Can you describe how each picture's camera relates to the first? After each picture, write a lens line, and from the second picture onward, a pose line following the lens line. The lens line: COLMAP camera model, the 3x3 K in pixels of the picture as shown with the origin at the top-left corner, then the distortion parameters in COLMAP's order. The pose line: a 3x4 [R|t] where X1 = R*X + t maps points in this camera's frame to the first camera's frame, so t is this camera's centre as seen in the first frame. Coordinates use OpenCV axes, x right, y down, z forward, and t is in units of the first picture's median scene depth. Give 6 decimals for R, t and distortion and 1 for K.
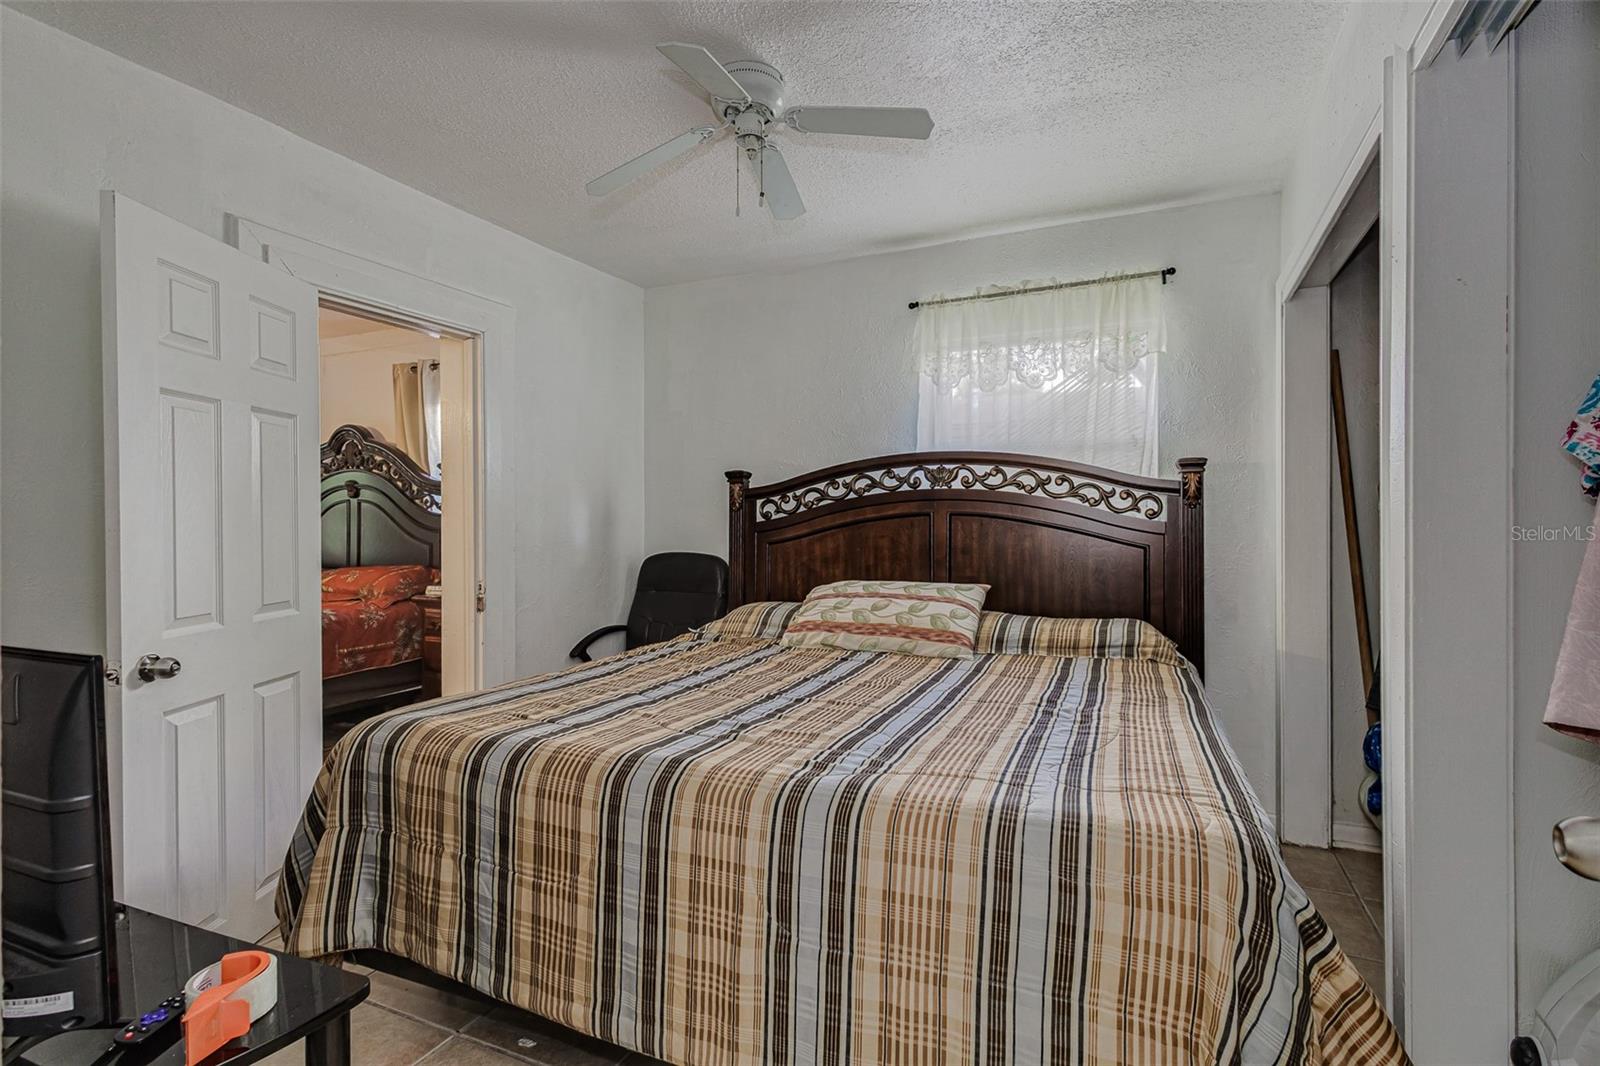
lens RADIAL K [[741.3, 0, 800.0], [0, 741.3, 533.0], [0, 0, 1]] dist [0.010826, -0.000216]
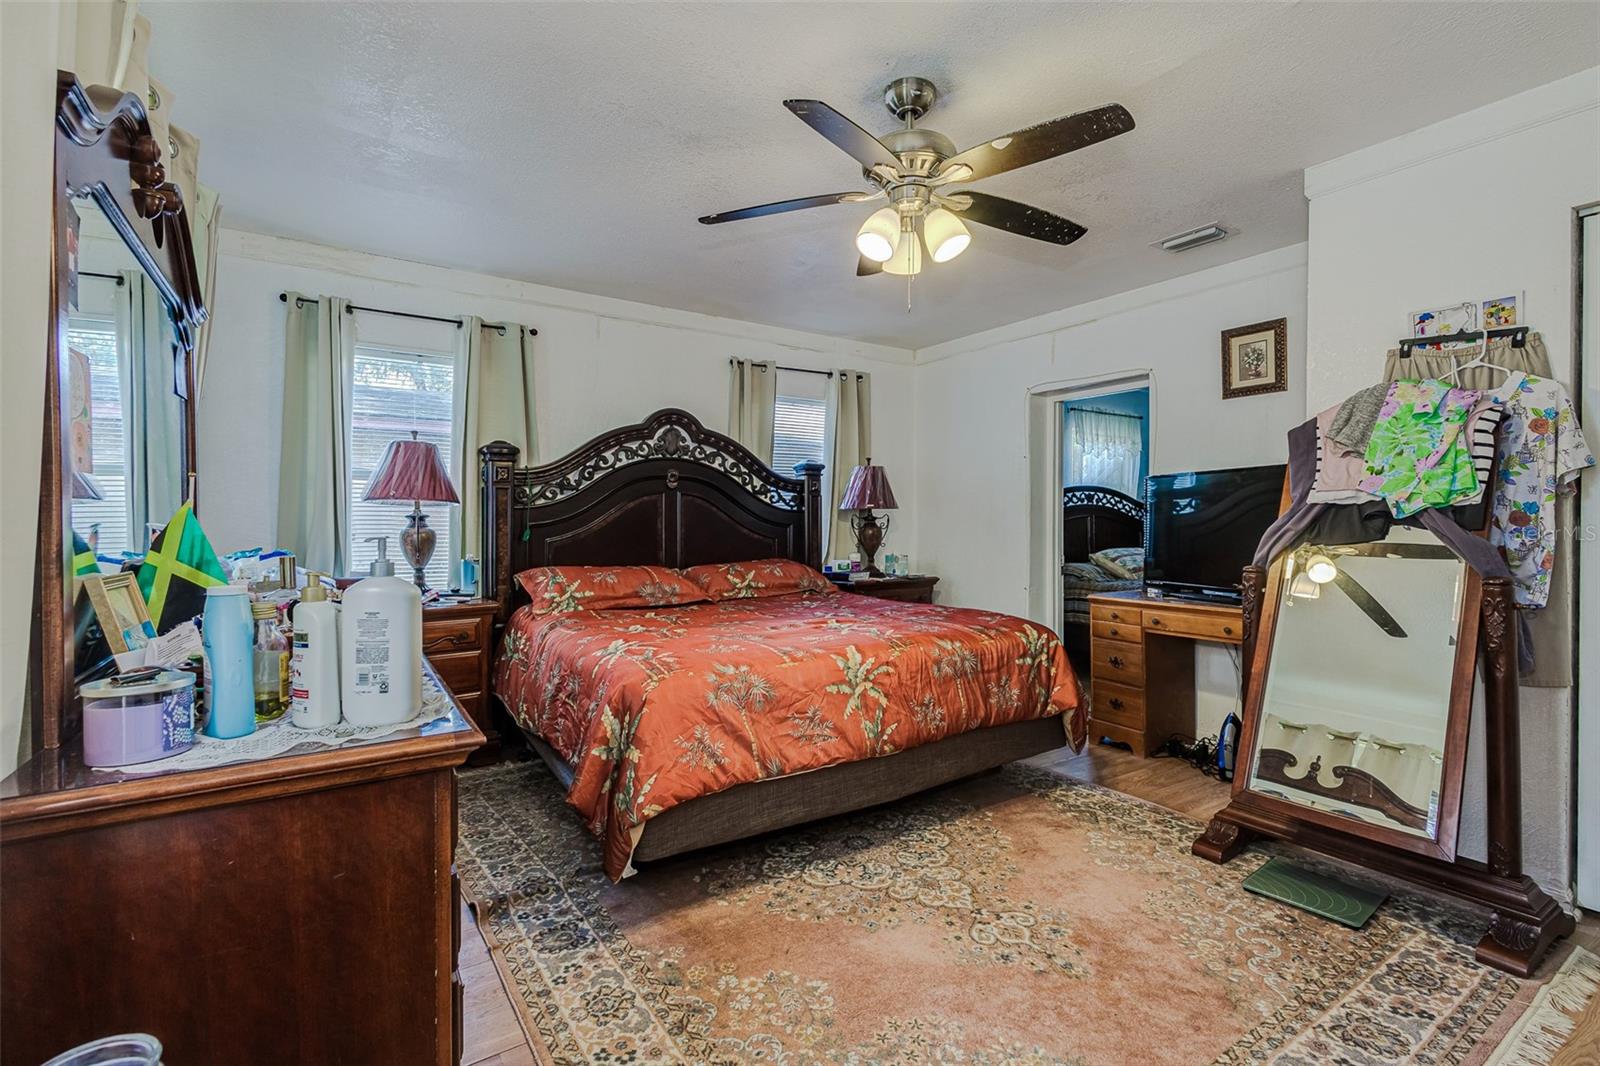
lens RADIAL K [[745.4, 0, 803.4], [0, 745.4, 527.6], [0, 0, 1]] dist [0.014850, -0.004850]
pose [[0.546620, -0.007561, 0.837347, -1.905276], [-0.001655, 0.999948, 0.010109, -0.014034], [-0.837379, -0.006911, 0.546579, 0.543597]]
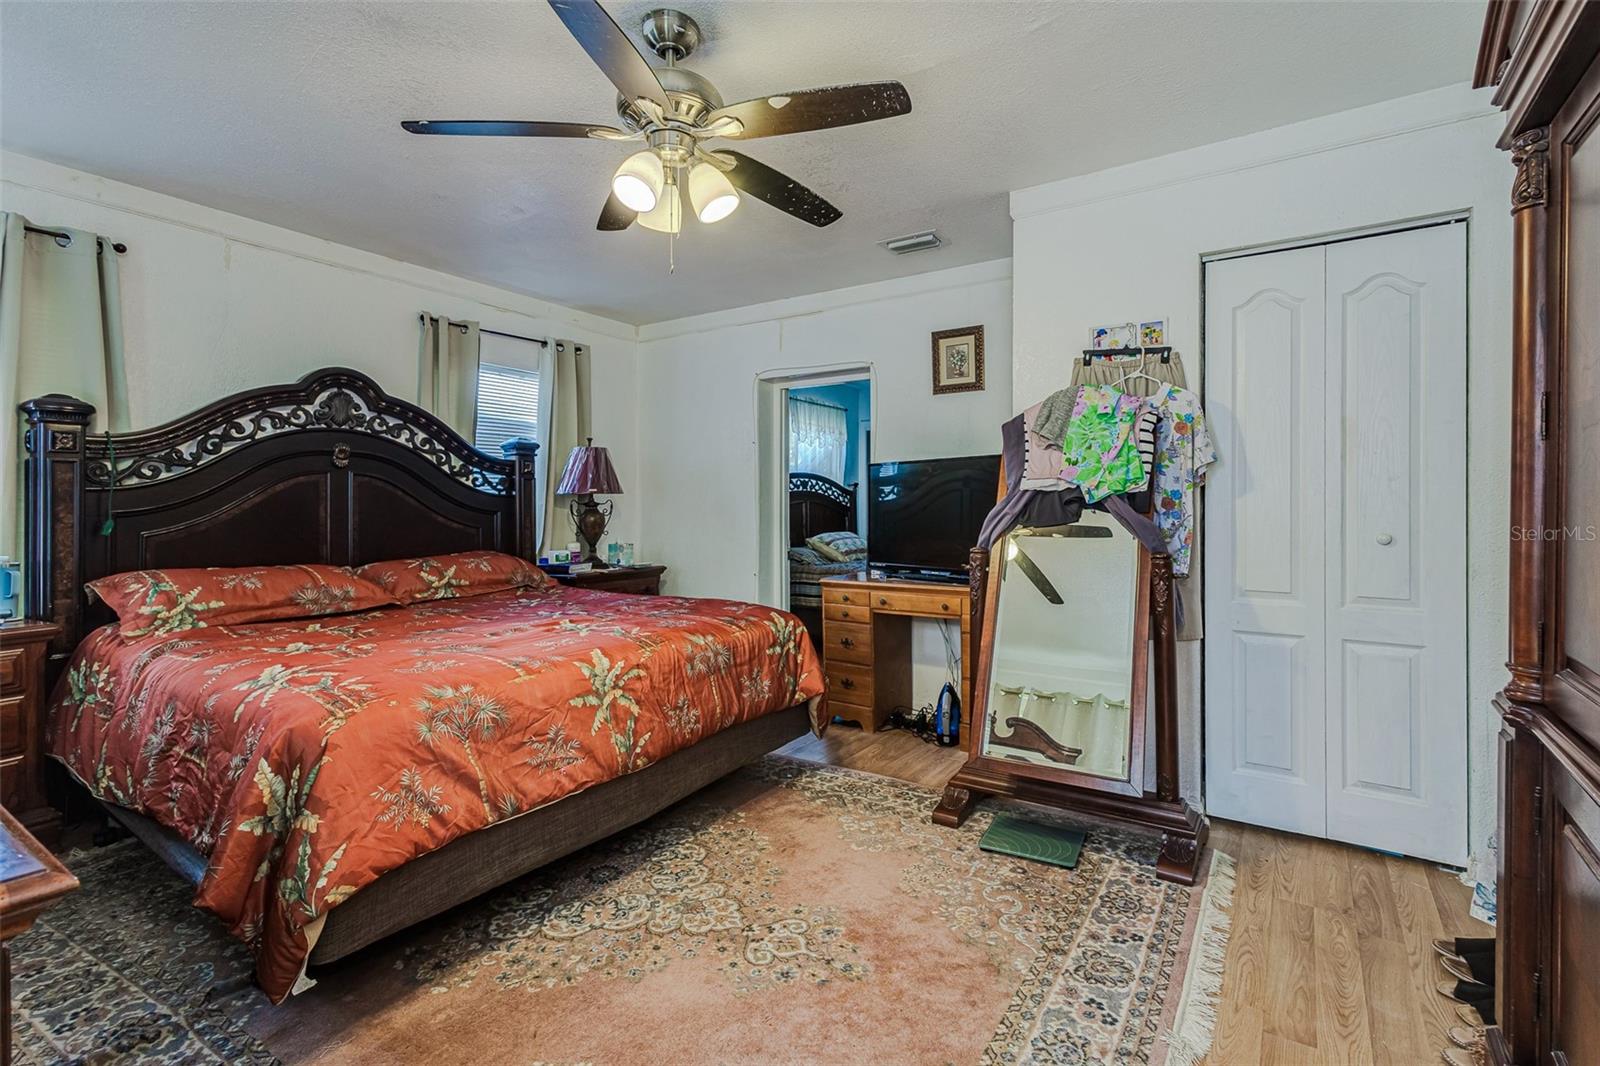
lens RADIAL K [[750.8, 0, 809.7], [0, 750.8, 508.0], [0, 0, 1]] dist [0.010349, -0.001301]
pose [[0.172952, -0.001725, 0.984929, -1.866127], [0.000284, 0.999999, 0.001702, -0.012906], [-0.984930, -0.000014, 0.172952, 0.619578]]
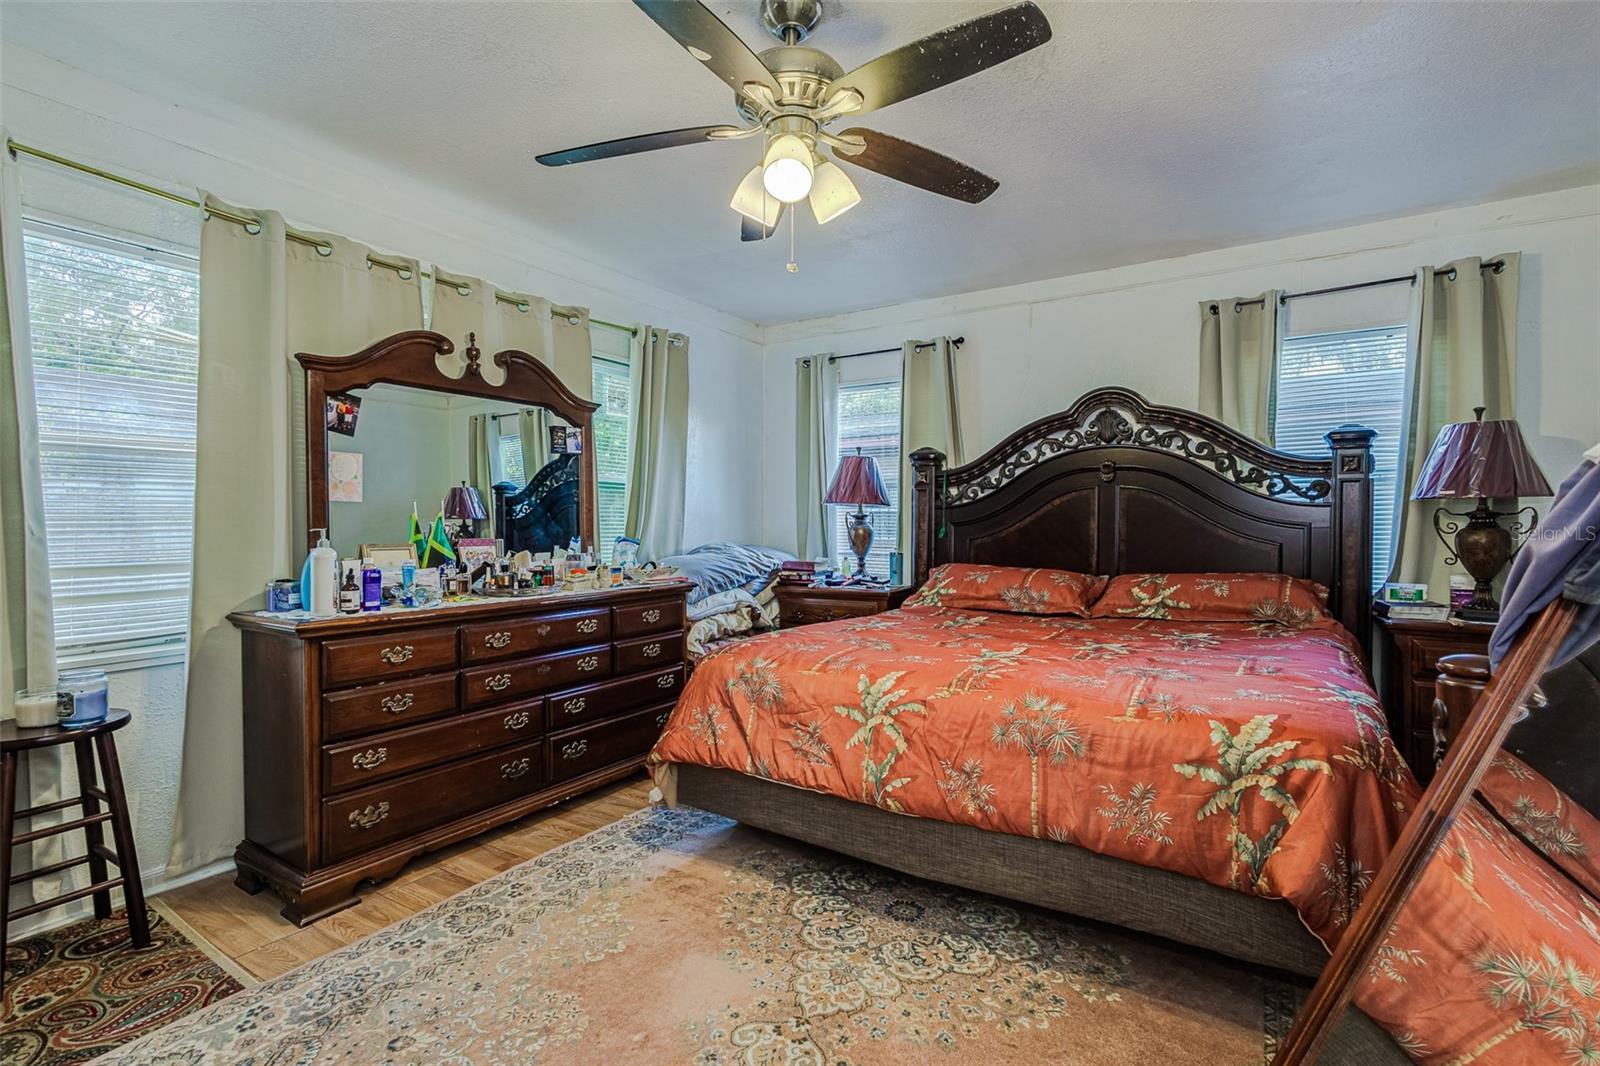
lens RADIAL K [[741.3, 0, 800.0], [0, 741.3, 533.0], [0, 0, 1]] dist [0.010826, -0.000216]
pose [[0.984707, 0.002369, -0.174204, -1.168645], [0.001434, 0.999763, 0.021705, -0.016811], [0.174214, -0.021622, 0.984470, 0.269419]]
